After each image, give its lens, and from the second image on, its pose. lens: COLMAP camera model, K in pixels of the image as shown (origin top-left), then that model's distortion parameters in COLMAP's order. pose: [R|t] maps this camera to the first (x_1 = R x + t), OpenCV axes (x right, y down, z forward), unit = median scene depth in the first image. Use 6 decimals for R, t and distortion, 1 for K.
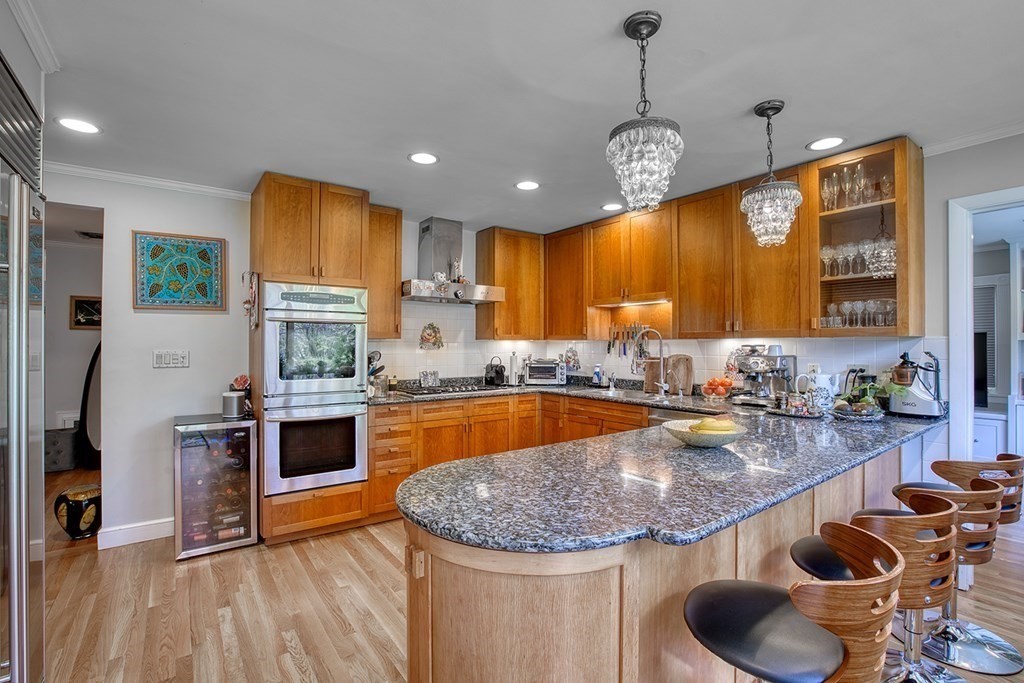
lens RADIAL K [[477.4, 0, 512.0], [0, 477.4, 341.5], [0, 0, 1]] dist [-0.057021, 0.017967]
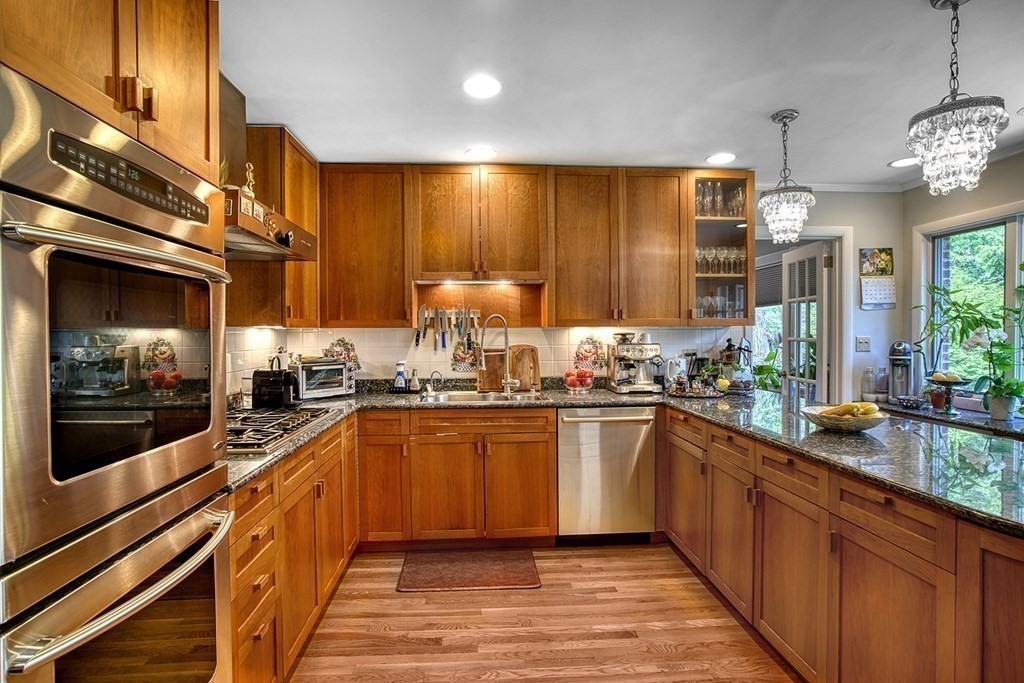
lens RADIAL K [[527.0, 0, 512.0], [0, 527.0, 341.5], [0, 0, 1]] dist [-0.002412, -0.000211]
pose [[0.525438, -0.016586, 0.850670, -0.481519], [0.000396, 0.999815, 0.019249, 0.002614], [-0.850832, -0.009778, 0.525347, 0.505404]]
